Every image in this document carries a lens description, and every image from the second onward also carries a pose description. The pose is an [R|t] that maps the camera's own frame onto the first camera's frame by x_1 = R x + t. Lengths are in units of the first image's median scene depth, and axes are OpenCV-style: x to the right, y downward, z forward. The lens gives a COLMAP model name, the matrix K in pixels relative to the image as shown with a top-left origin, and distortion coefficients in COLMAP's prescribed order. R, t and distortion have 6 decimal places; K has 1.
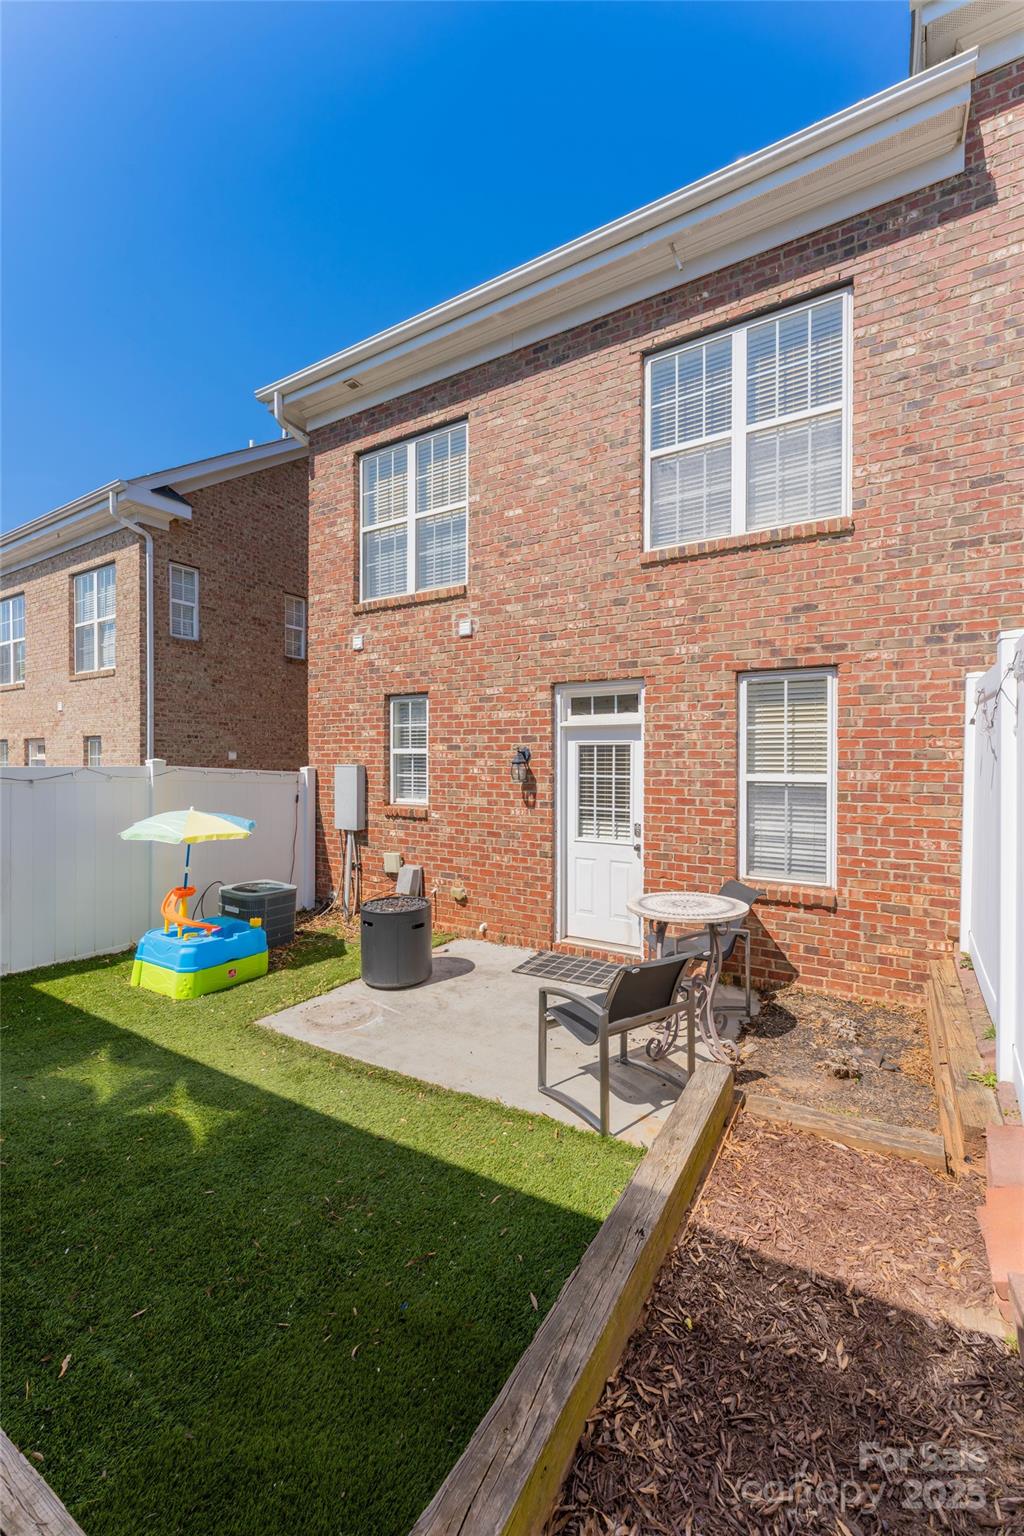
lens RADIAL K [[618.0, 0, 512.0], [0, 618.0, 768.0], [0, 0, 1]] dist [0.001329, 0.000193]
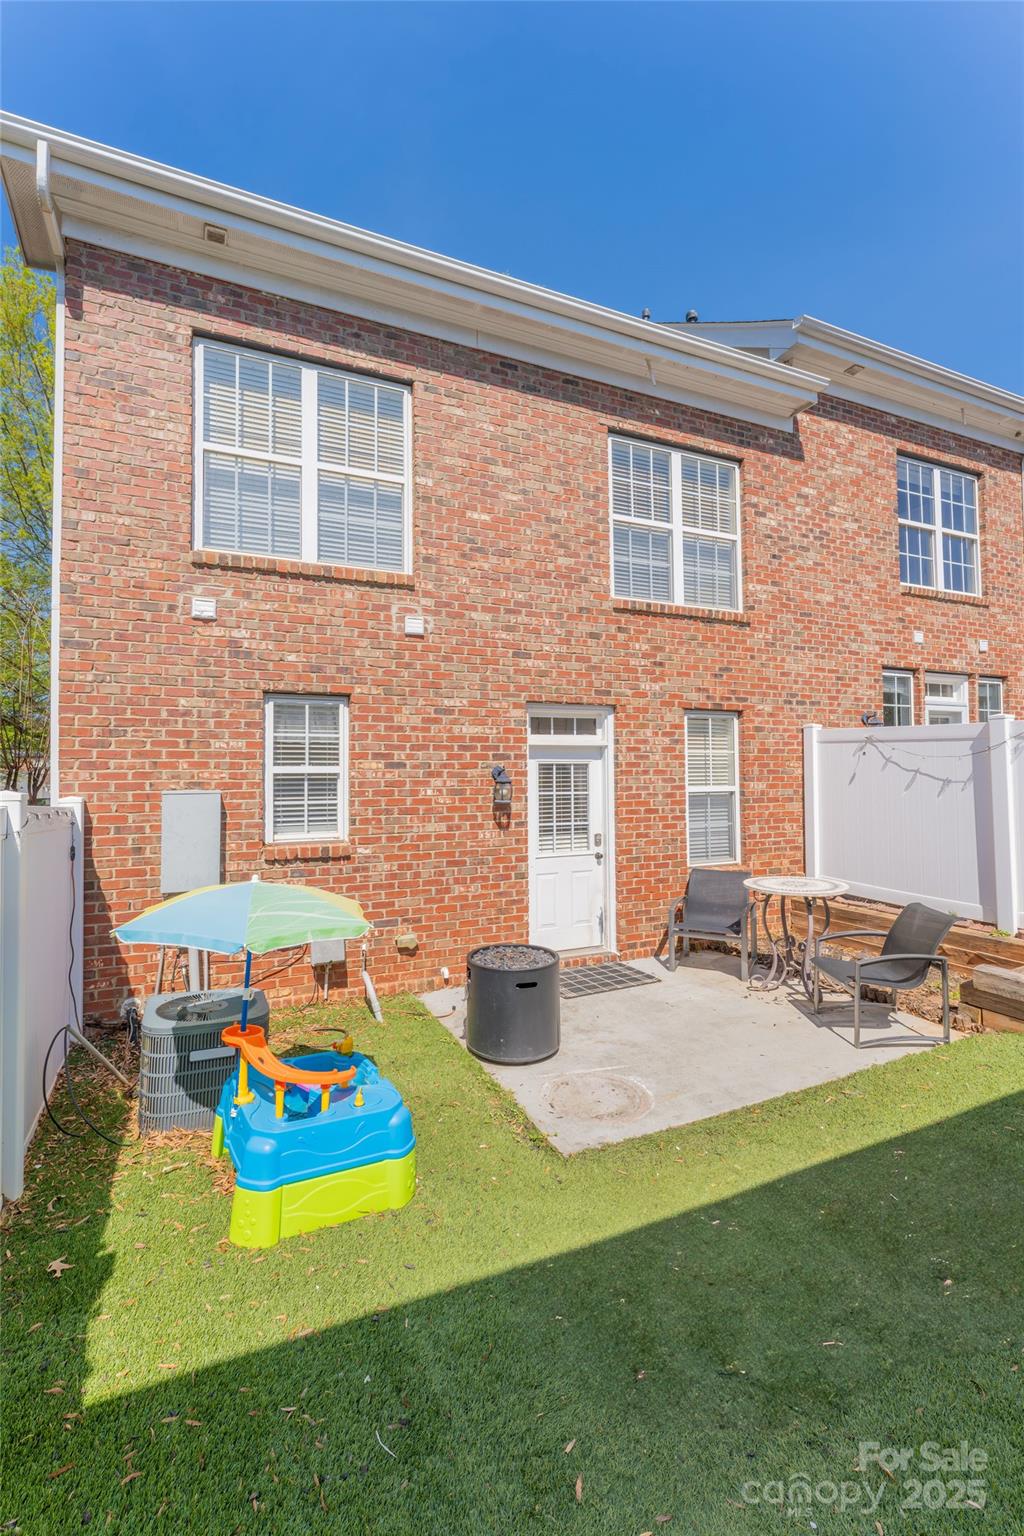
lens RADIAL K [[597.2, 0, 510.3], [0, 597.2, 760.2], [0, 0, 1]] dist [0.001237, -0.000018]
pose [[0.602632, 0.011929, 0.797930, -0.722822], [0.022277, 0.999247, -0.031763, -0.012712], [-0.797708, 0.036917, 0.601913, 0.448653]]
